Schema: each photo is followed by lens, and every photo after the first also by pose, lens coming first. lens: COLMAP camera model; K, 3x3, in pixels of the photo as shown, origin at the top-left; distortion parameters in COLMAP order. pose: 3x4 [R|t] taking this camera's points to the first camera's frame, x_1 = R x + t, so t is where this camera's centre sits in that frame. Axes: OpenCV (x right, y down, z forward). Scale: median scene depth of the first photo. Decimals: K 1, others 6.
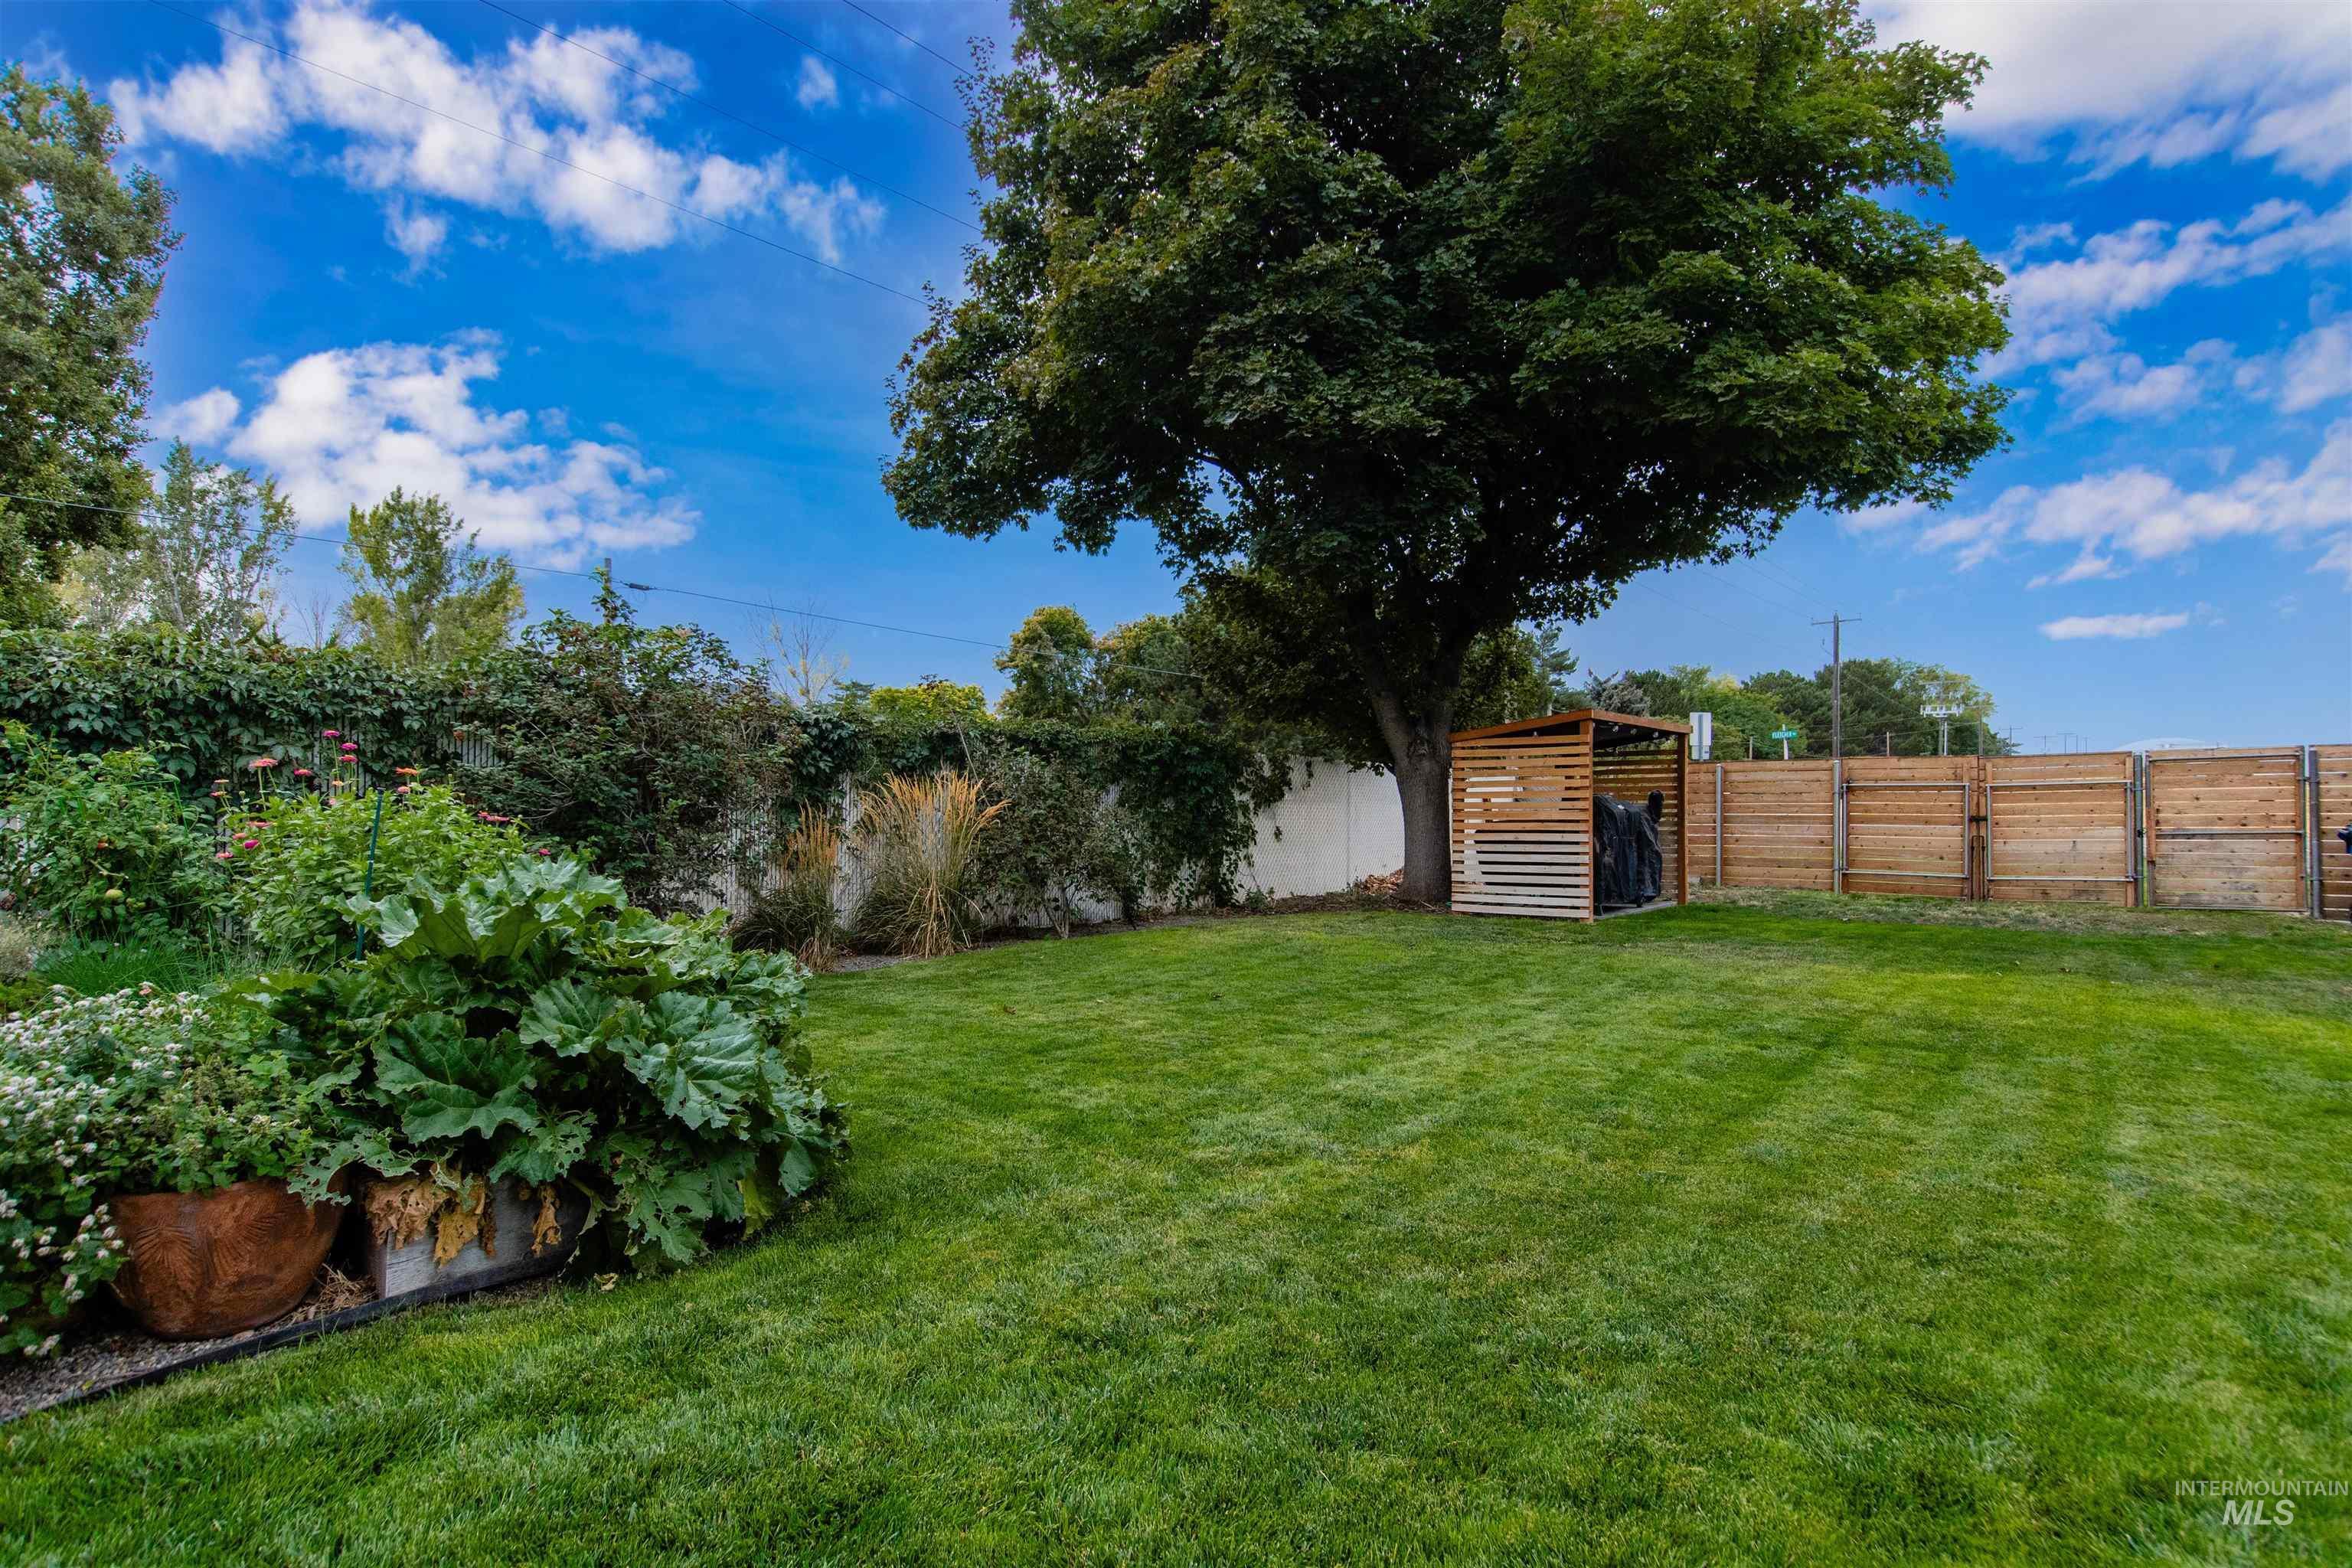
lens RADIAL K [[1233.5, 0, 1178.1], [0, 1233.5, 809.4], [0, 0, 1]] dist [0.013121, 0.001674]
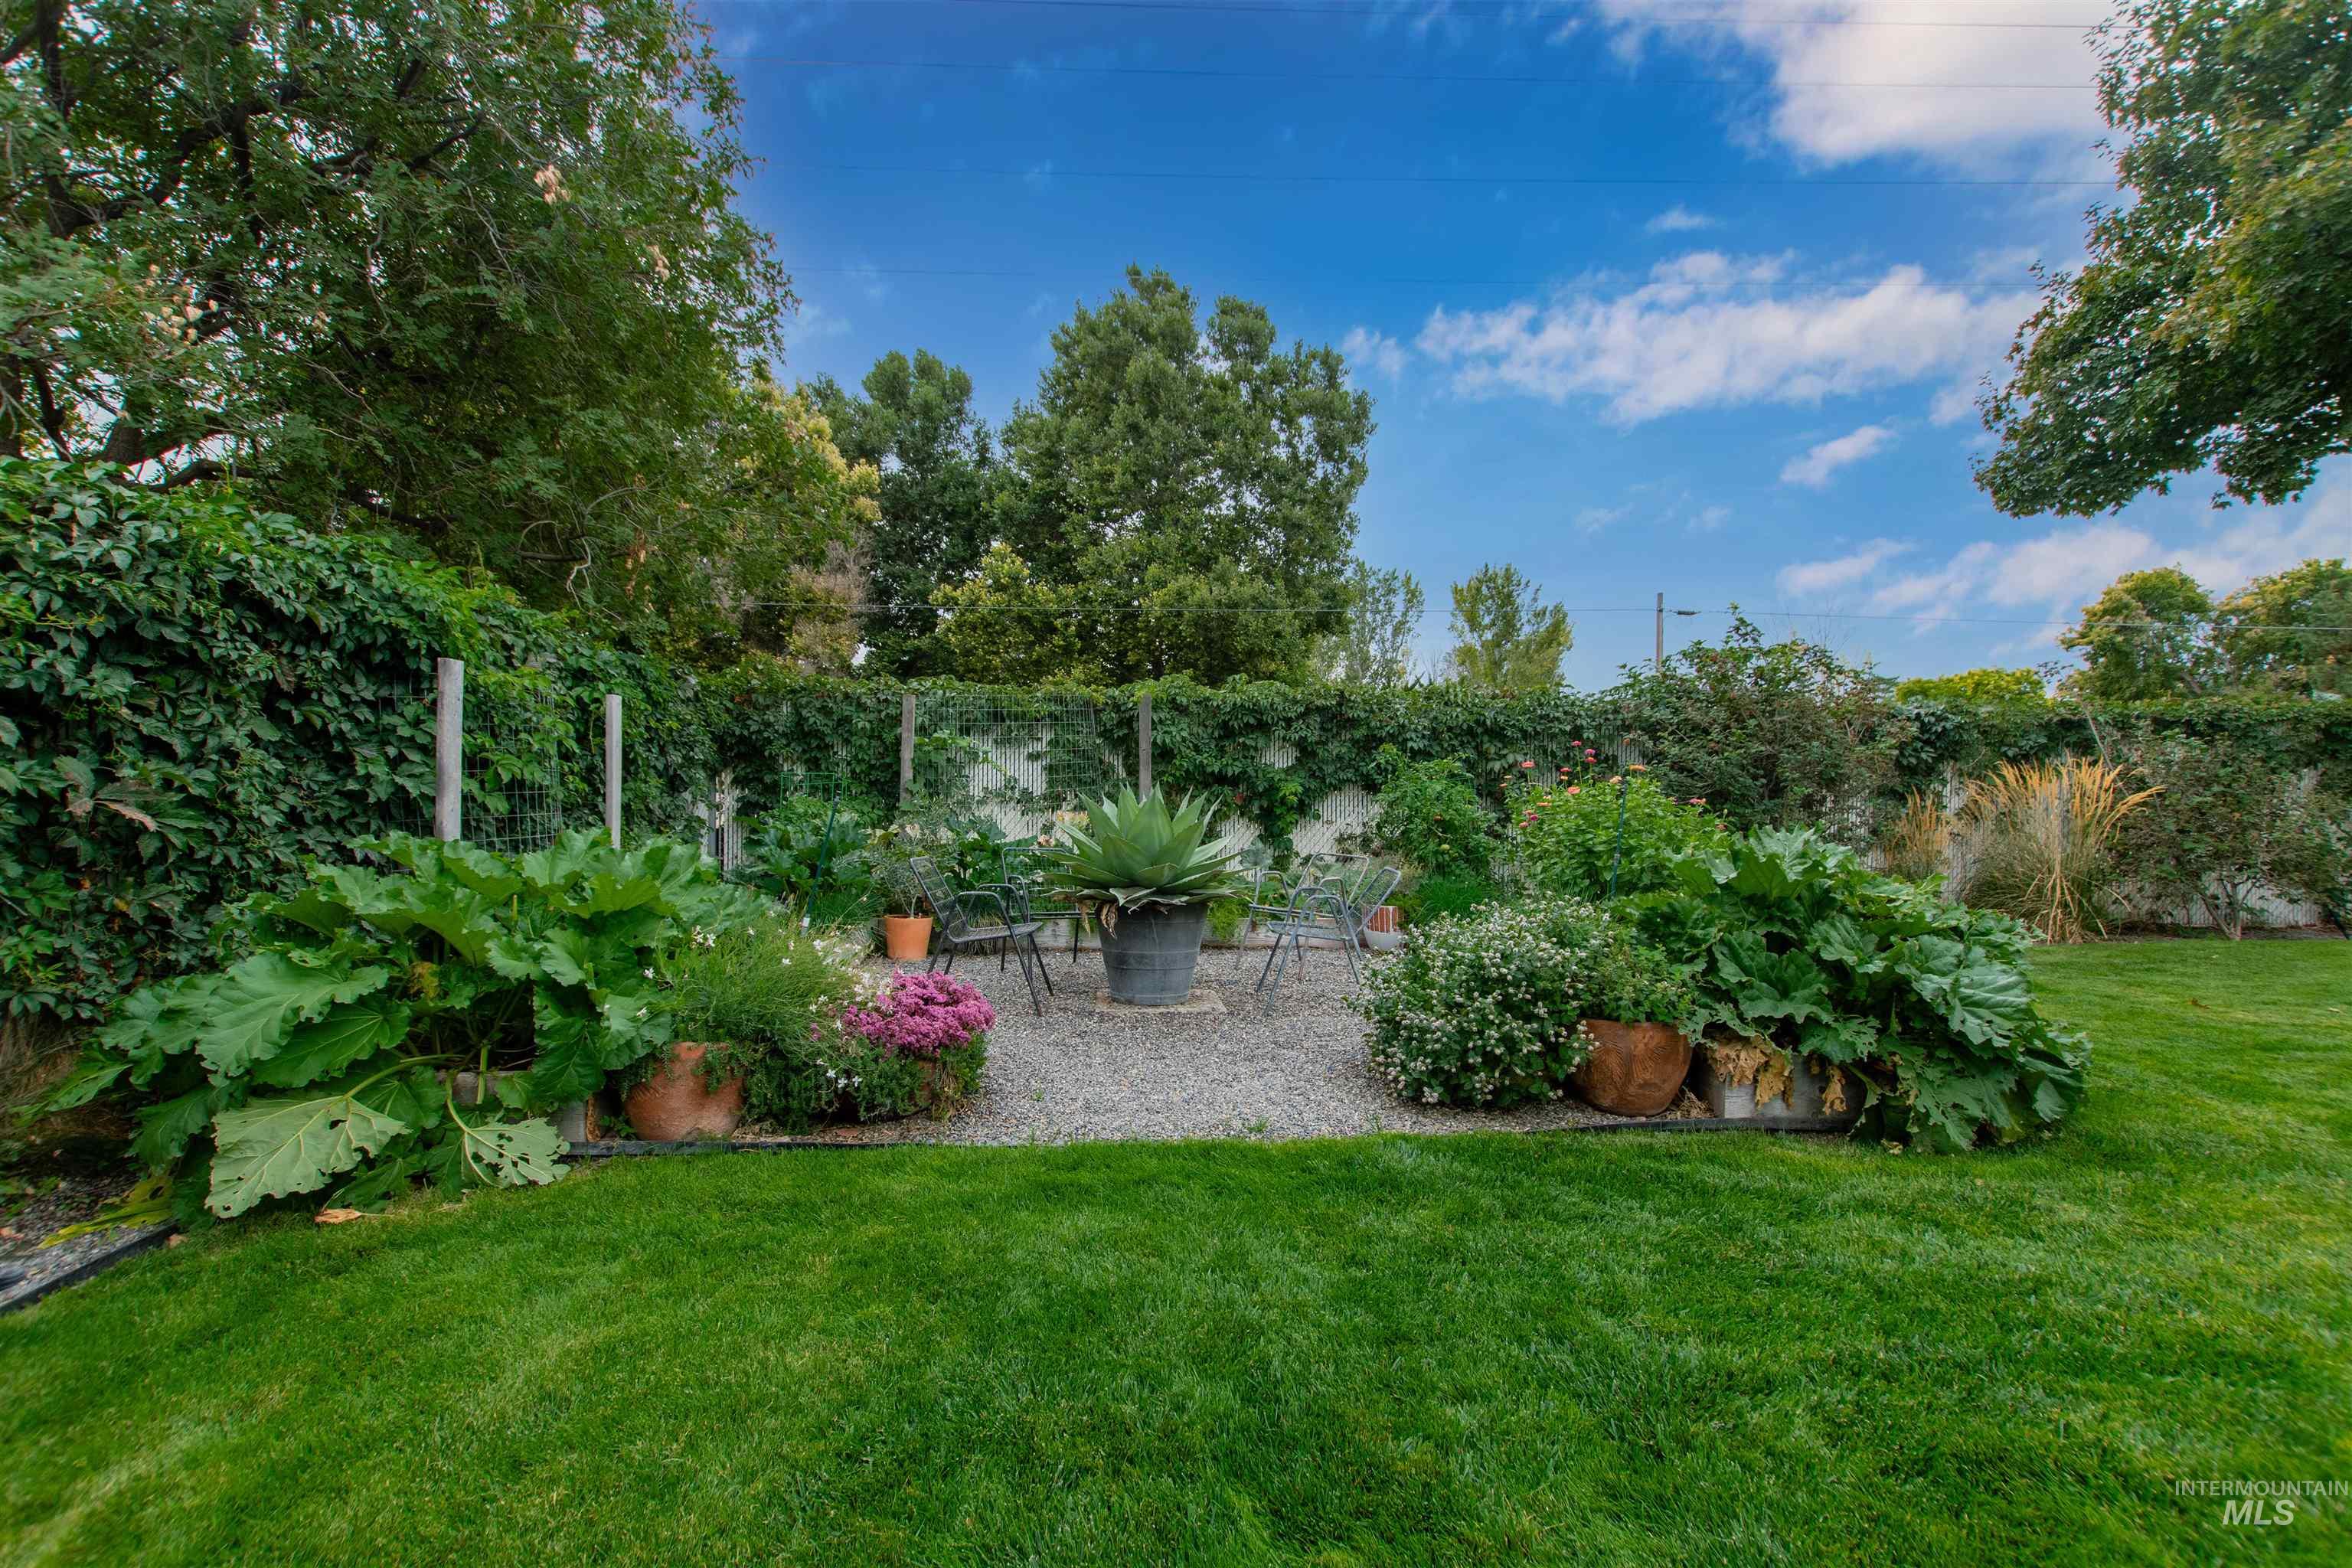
lens RADIAL K [[1030.3, 0, 1166.7], [0, 1030.3, 820.0], [0, 0, 1]] dist [0.001846, -0.000823]
pose [[0.657829, 0.014662, -0.753025, -0.057928], [-0.000810, 0.999824, 0.018760, 0.004933], [0.753167, -0.011731, 0.657725, -0.118465]]
